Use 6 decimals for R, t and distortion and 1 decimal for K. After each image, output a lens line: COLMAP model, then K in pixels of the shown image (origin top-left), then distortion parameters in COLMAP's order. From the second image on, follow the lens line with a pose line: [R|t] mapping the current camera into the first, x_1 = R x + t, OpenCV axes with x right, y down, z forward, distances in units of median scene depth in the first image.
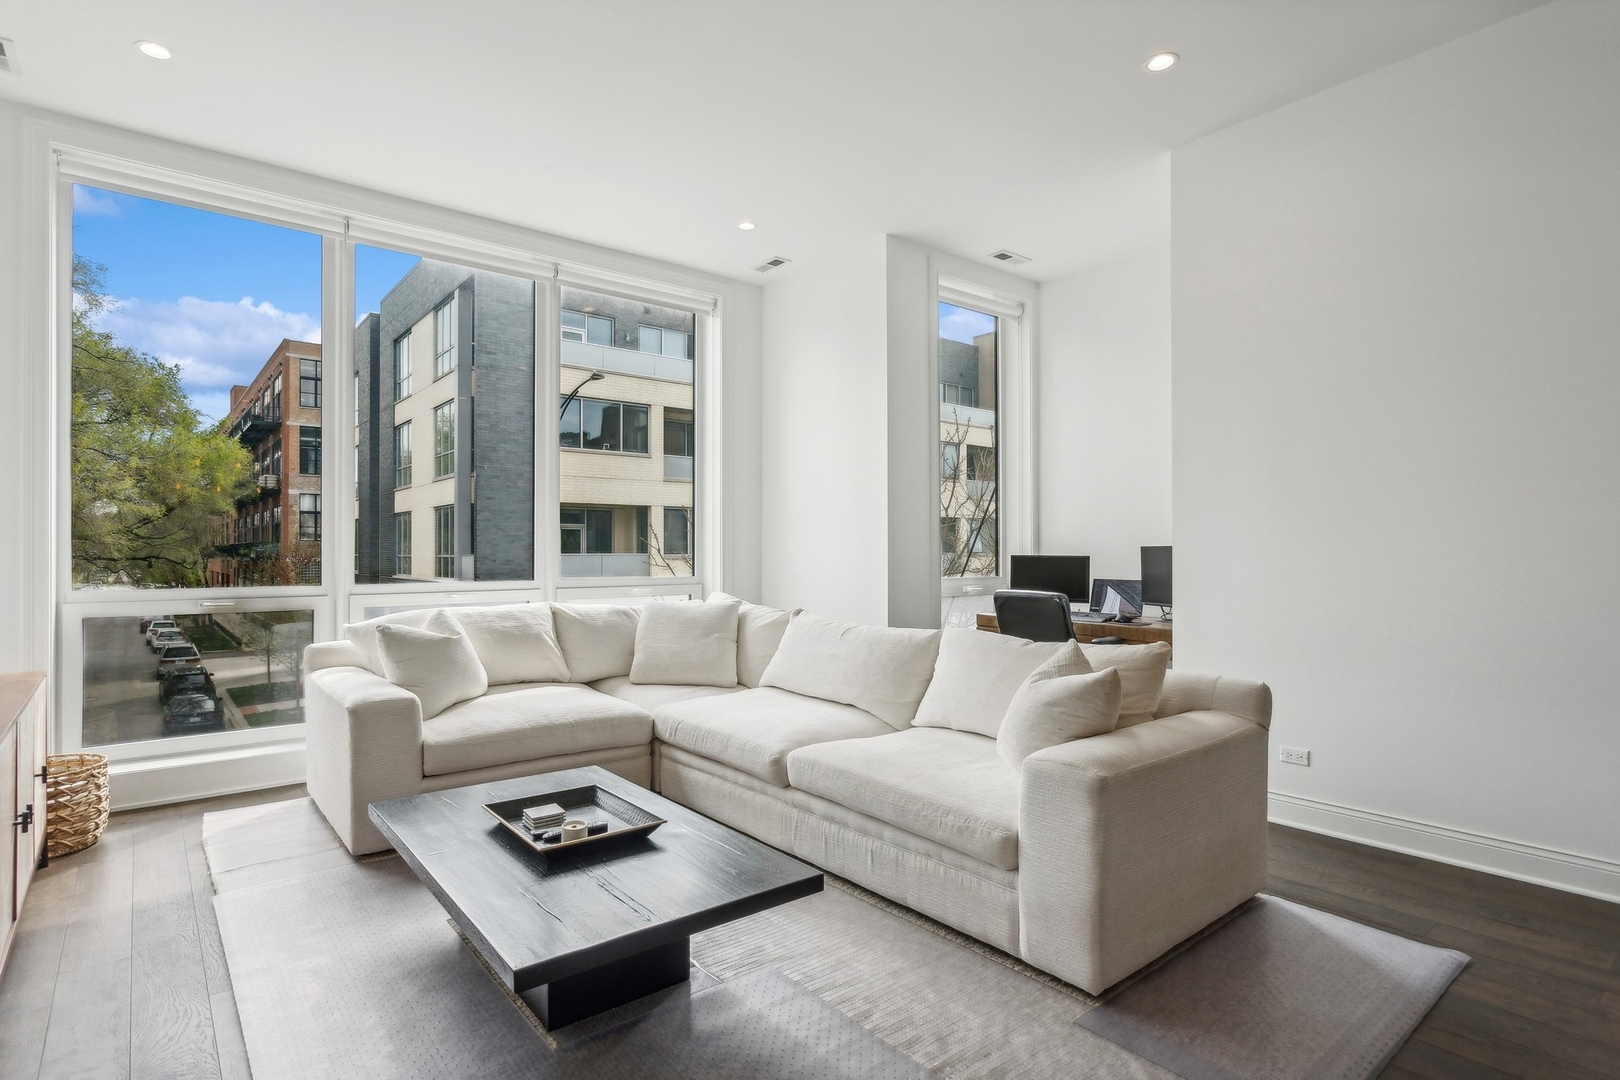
lens RADIAL K [[839.5, 0, 801.3], [0, 839.5, 545.8], [0, 0, 1]] dist [-0.002377, -0.001037]
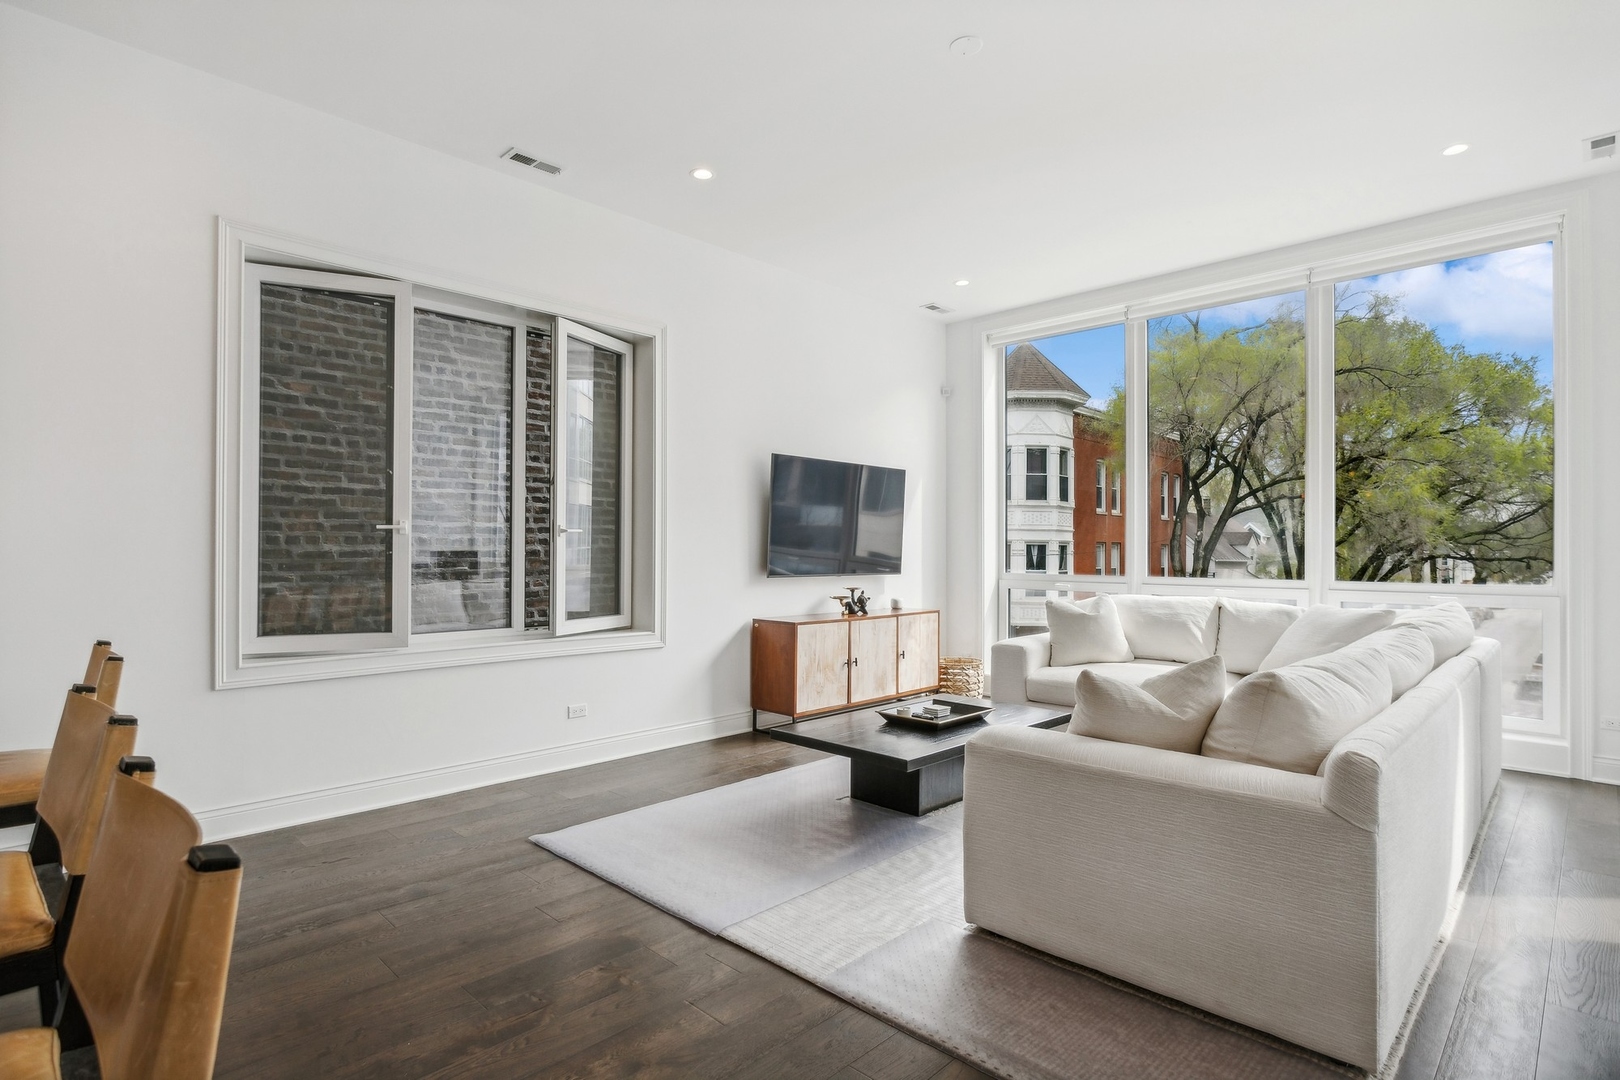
lens RADIAL K [[839.5, 0, 795.0], [0, 839.5, 543.8], [0, 0, 1]] dist [-0.002377, -0.001037]
pose [[0.129601, -0.007159, -0.991540, 0.092864], [0.004469, 0.999968, -0.006636, 0.000083], [0.991556, -0.003571, 0.129629, 0.037372]]
